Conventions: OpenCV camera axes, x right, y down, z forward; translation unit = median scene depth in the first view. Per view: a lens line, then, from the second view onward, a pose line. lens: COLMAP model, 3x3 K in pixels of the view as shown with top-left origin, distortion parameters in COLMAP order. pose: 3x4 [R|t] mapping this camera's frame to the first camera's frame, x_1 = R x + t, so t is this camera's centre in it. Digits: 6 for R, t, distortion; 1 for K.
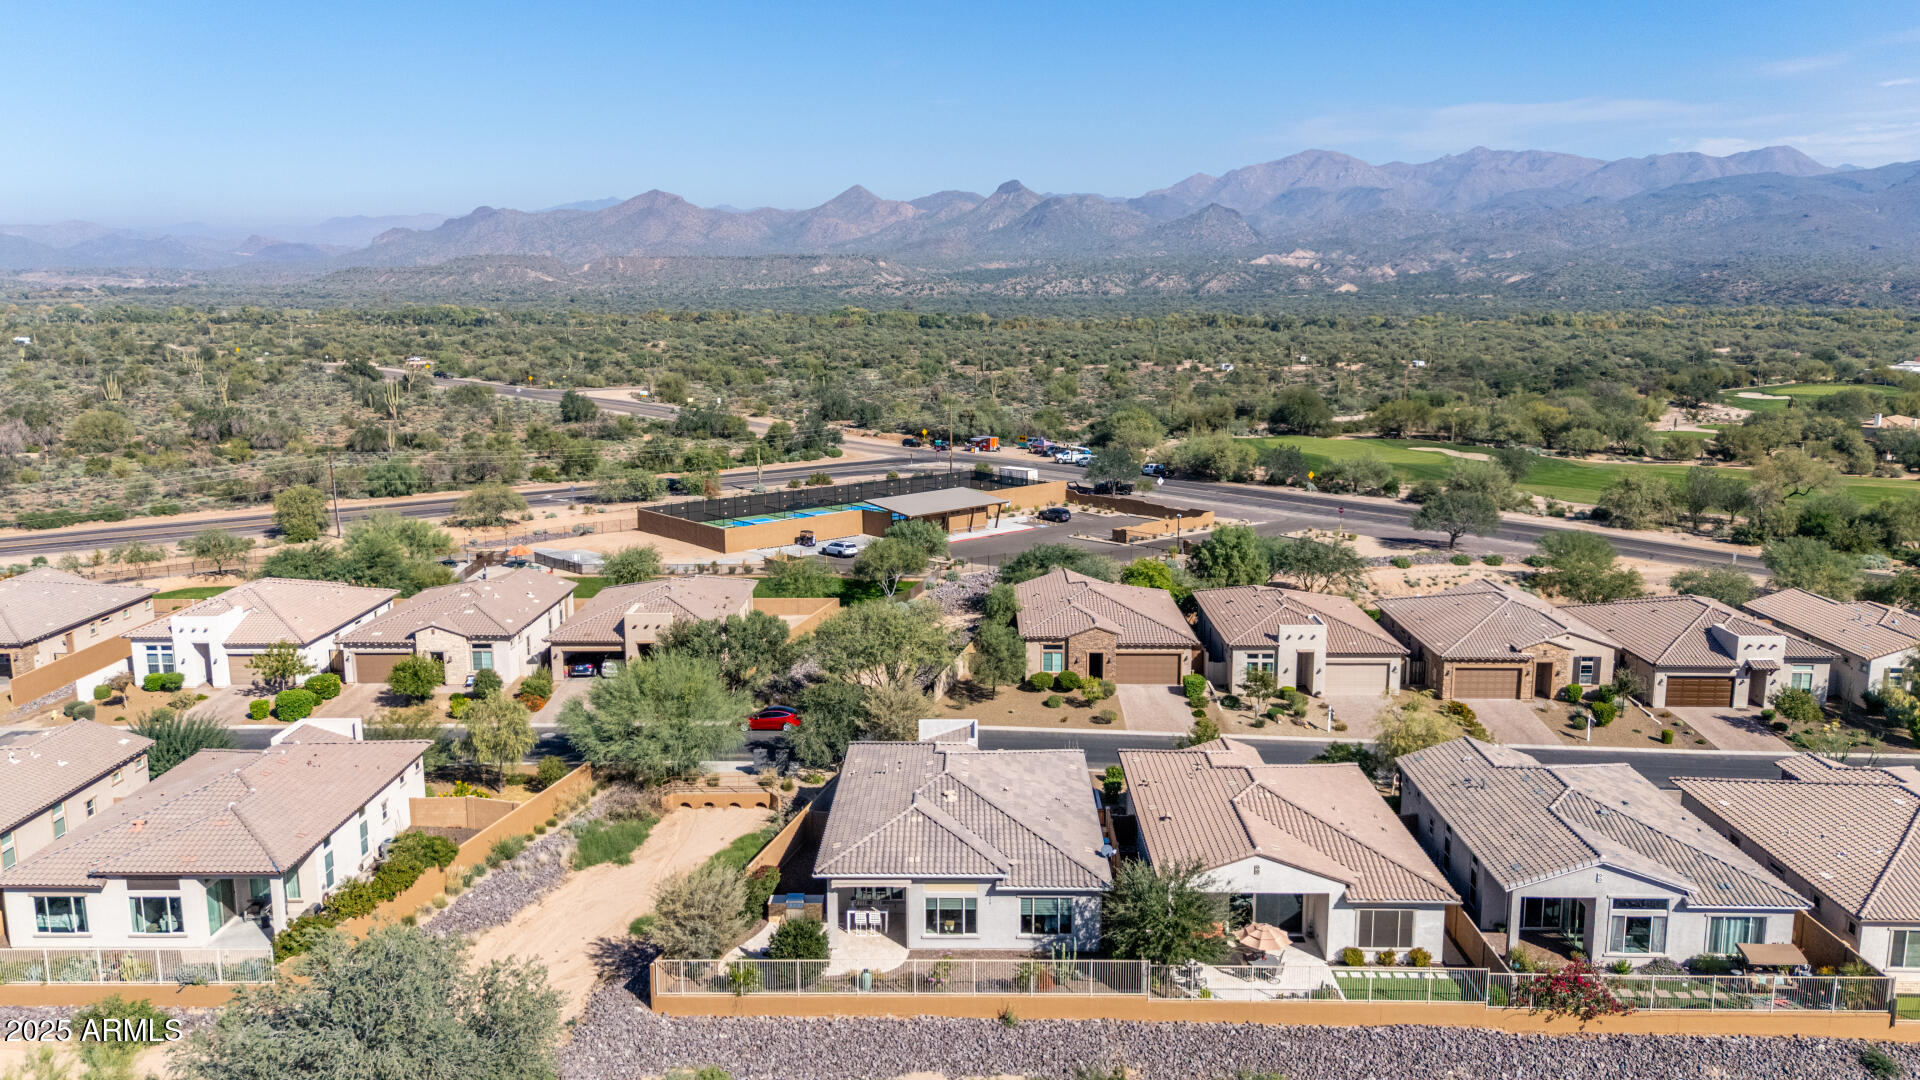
lens RADIAL K [[1411.2, 0, 960.7], [0, 1411.2, 531.3], [0, 0, 1]] dist [0.077215, -0.075387]
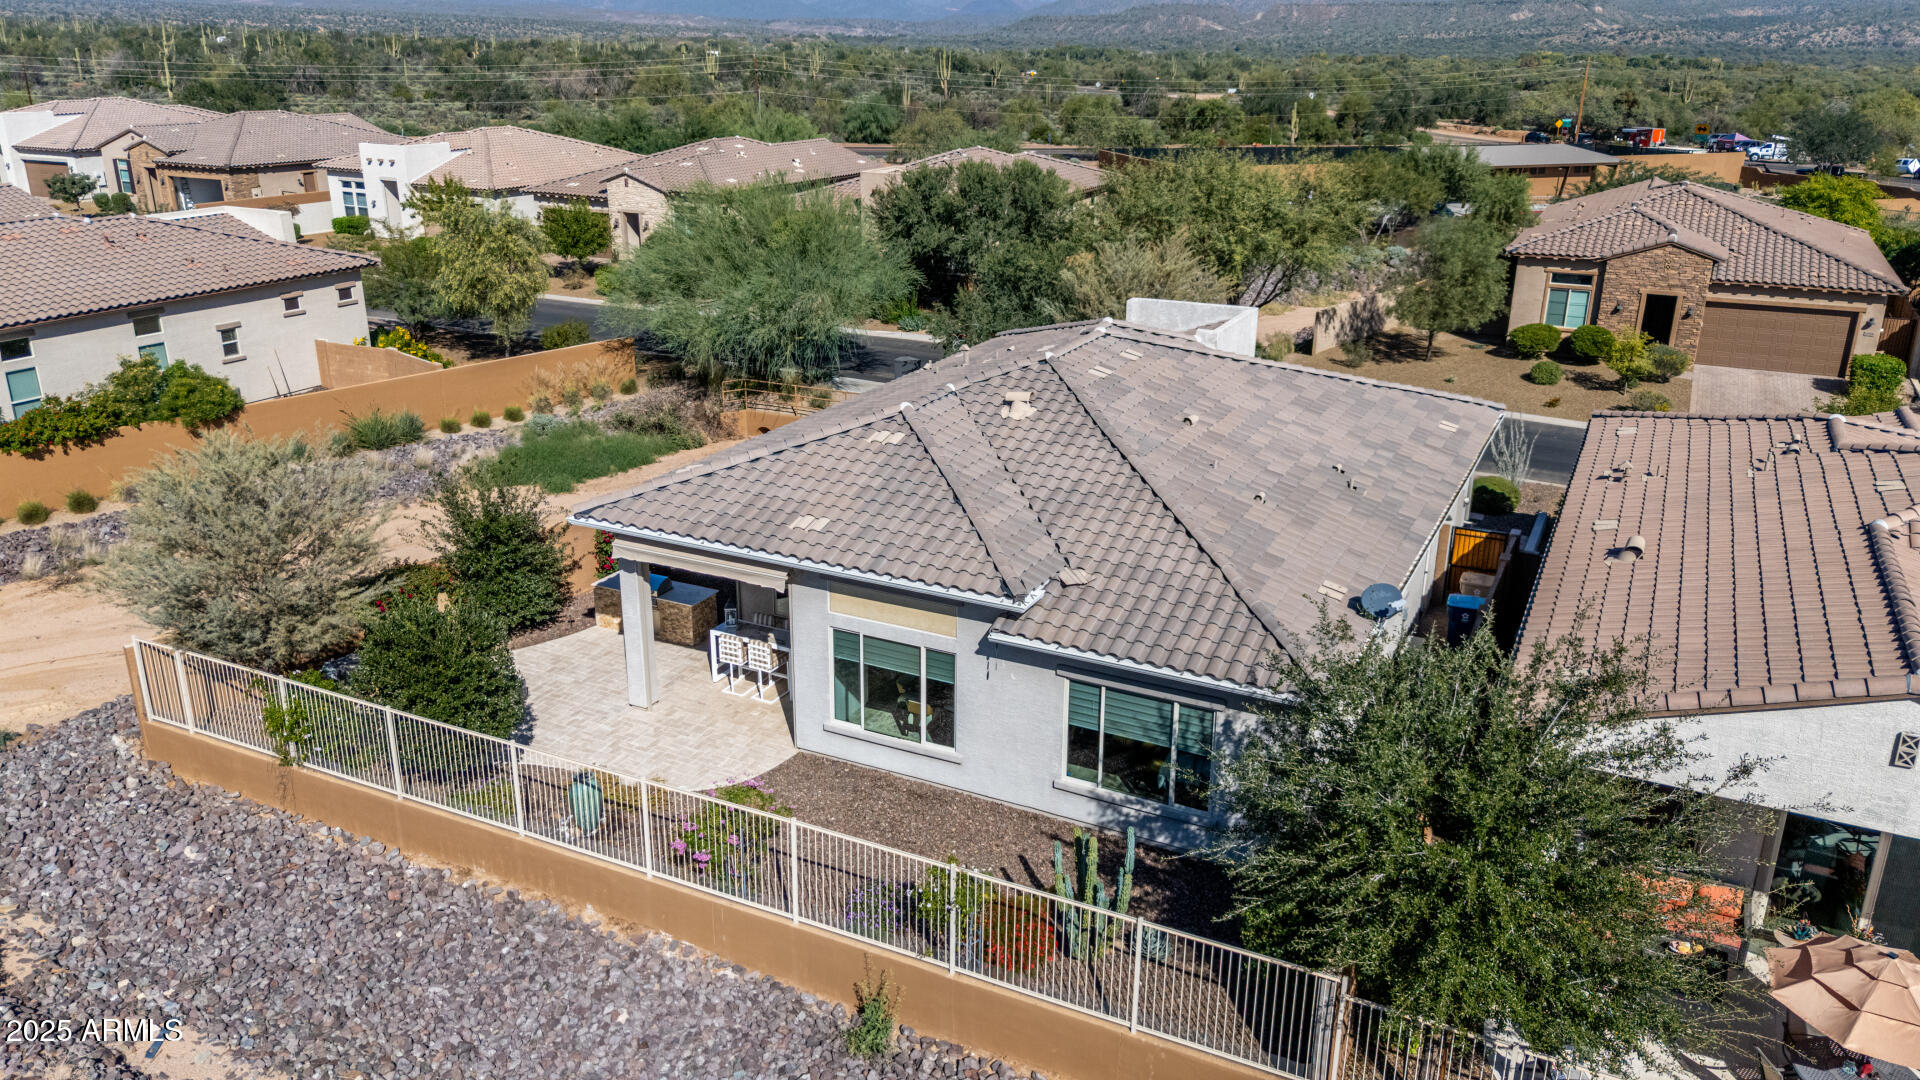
lens RADIAL K [[1411.2, 0, 961.6], [0, 1411.2, 533.4], [0, 0, 1]] dist [0.077215, -0.075387]
pose [[0.898848, 0.155100, -0.409899, 0.096087], [-0.088716, 0.980313, 0.176397, 0.103994], [0.429188, -0.122189, 0.894912, 0.430394]]
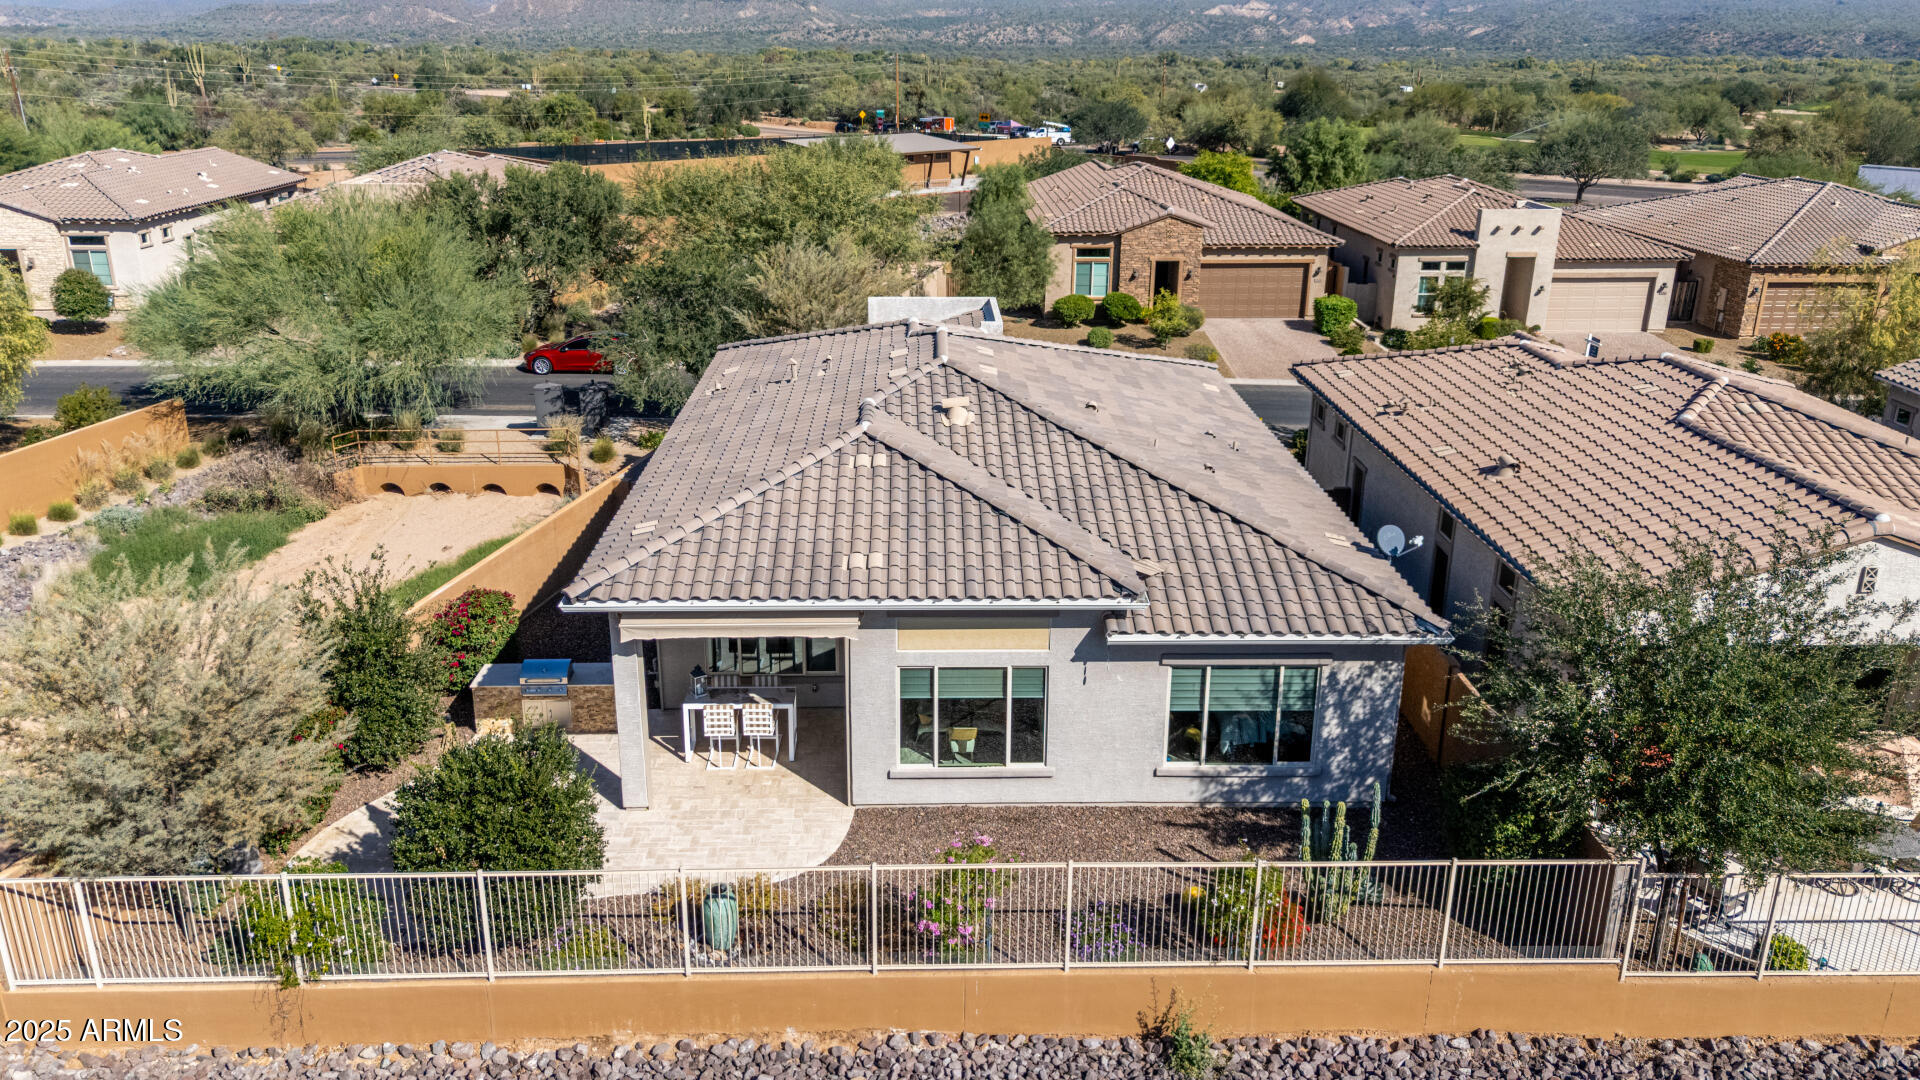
lens RADIAL K [[1411.2, 0, 958.6], [0, 1411.2, 533.9], [0, 0, 1]] dist [0.077215, -0.075387]
pose [[0.999121, -0.004373, 0.041697, -0.015517], [-0.002299, 0.987333, 0.158642, 0.107320], [-0.041863, -0.158599, 0.986455, 0.415928]]
